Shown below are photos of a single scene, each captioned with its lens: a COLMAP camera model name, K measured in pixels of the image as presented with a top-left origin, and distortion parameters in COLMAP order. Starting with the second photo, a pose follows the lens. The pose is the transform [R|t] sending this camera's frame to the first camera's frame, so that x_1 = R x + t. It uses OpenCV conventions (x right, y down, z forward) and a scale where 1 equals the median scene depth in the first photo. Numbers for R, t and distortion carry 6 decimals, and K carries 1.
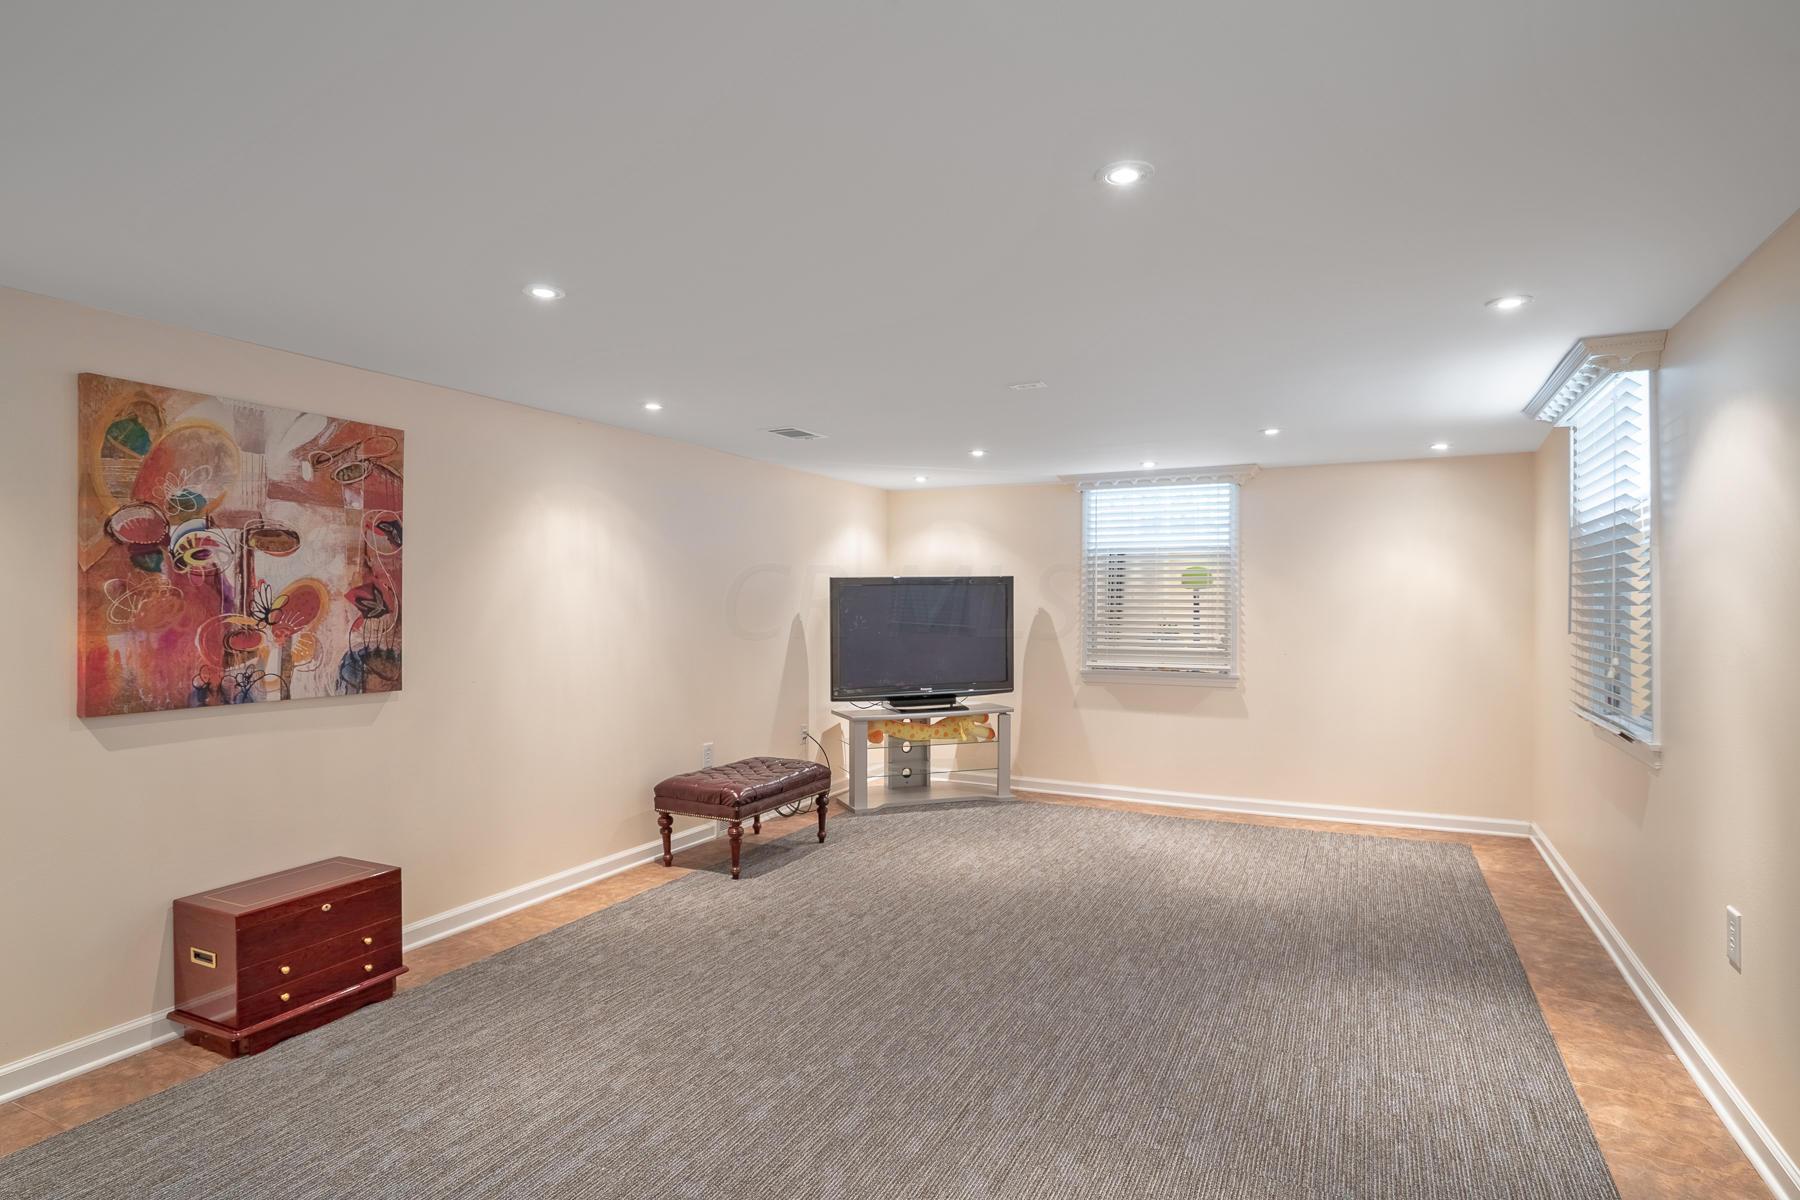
lens RADIAL K [[916.6, 0, 892.7], [0, 916.6, 596.4], [0, 0, 1]] dist [-0.002471, 0.000609]
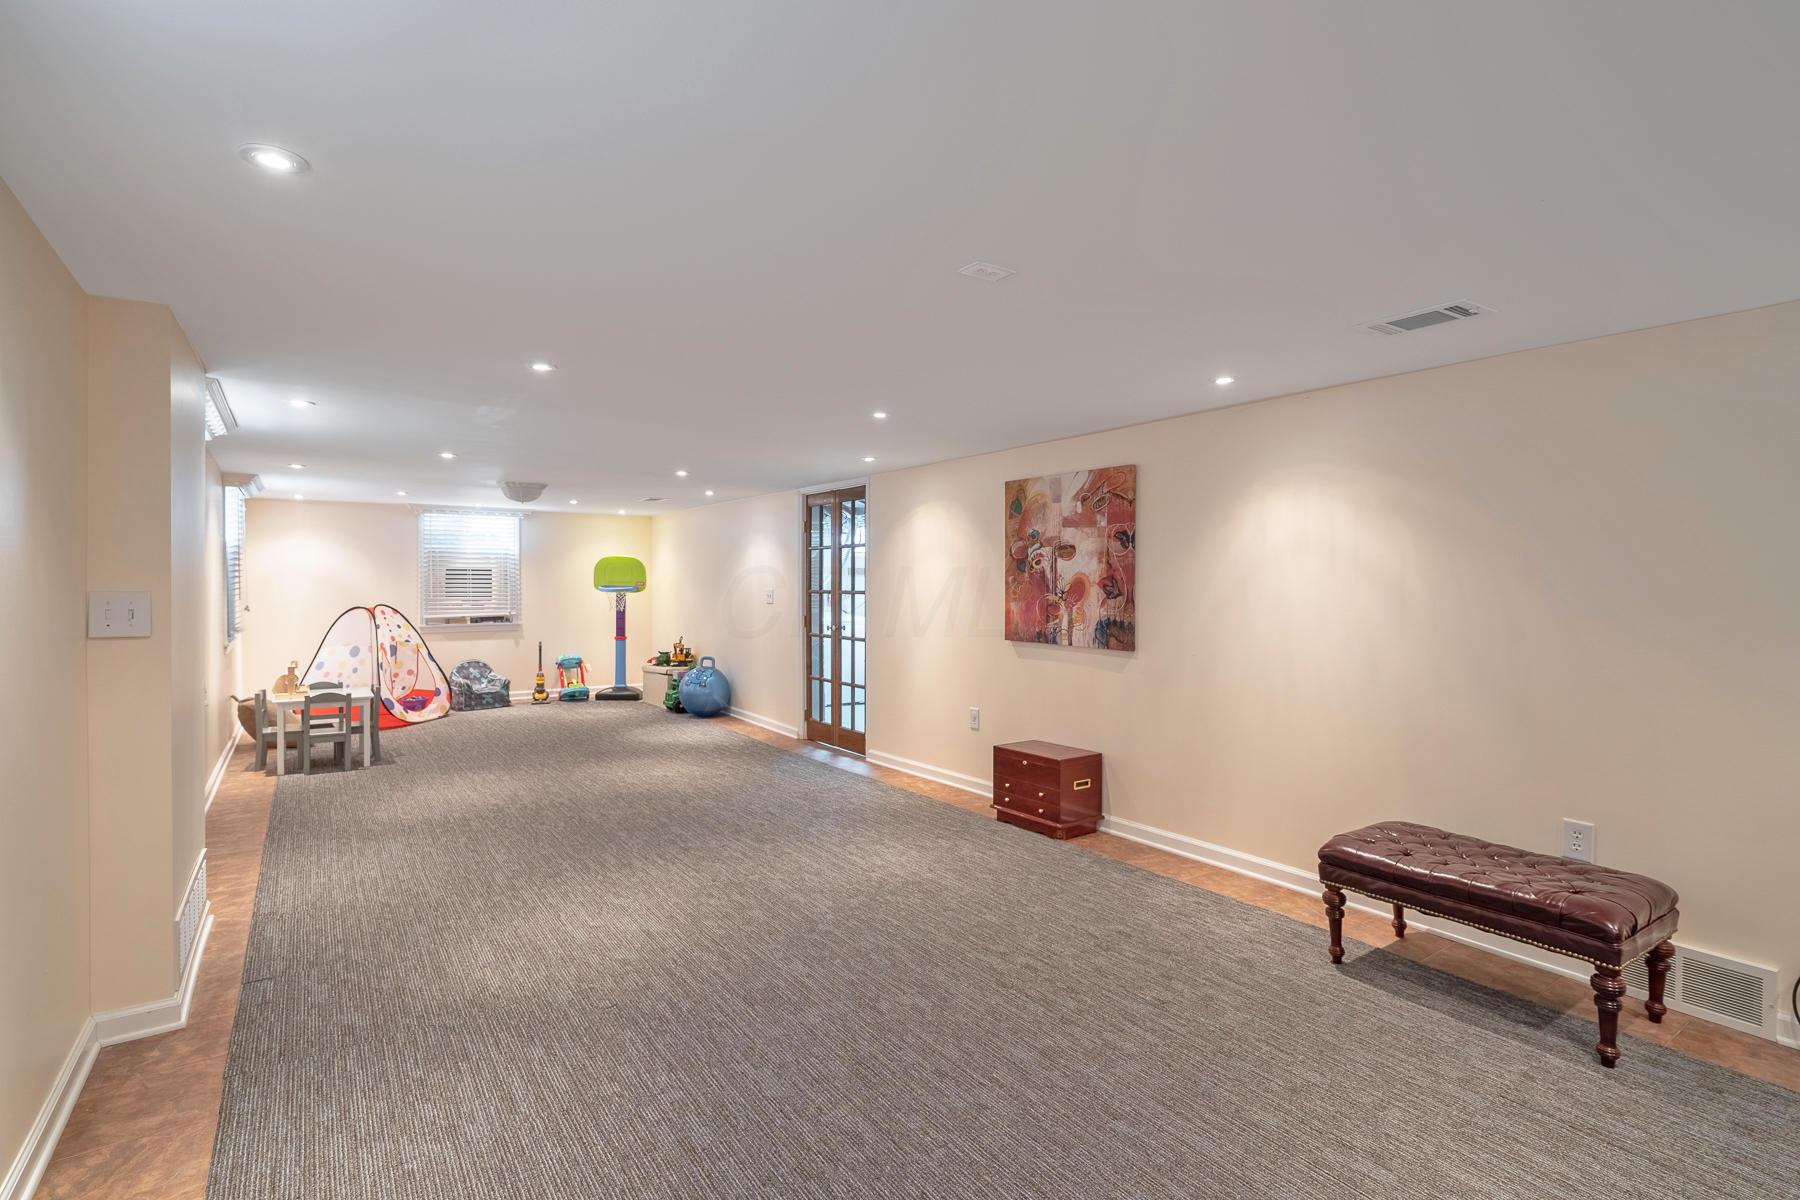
lens RADIAL K [[827.8, 0, 890.5], [0, 827.8, 598.4], [0, 0, 1]] dist [-0.005408, 0.000018]
pose [[-0.462314, 0.012324, -0.886631, 0.828483], [-0.000603, 0.999899, 0.014213, 0.004520], [0.886716, 0.007105, -0.462260, 1.392684]]
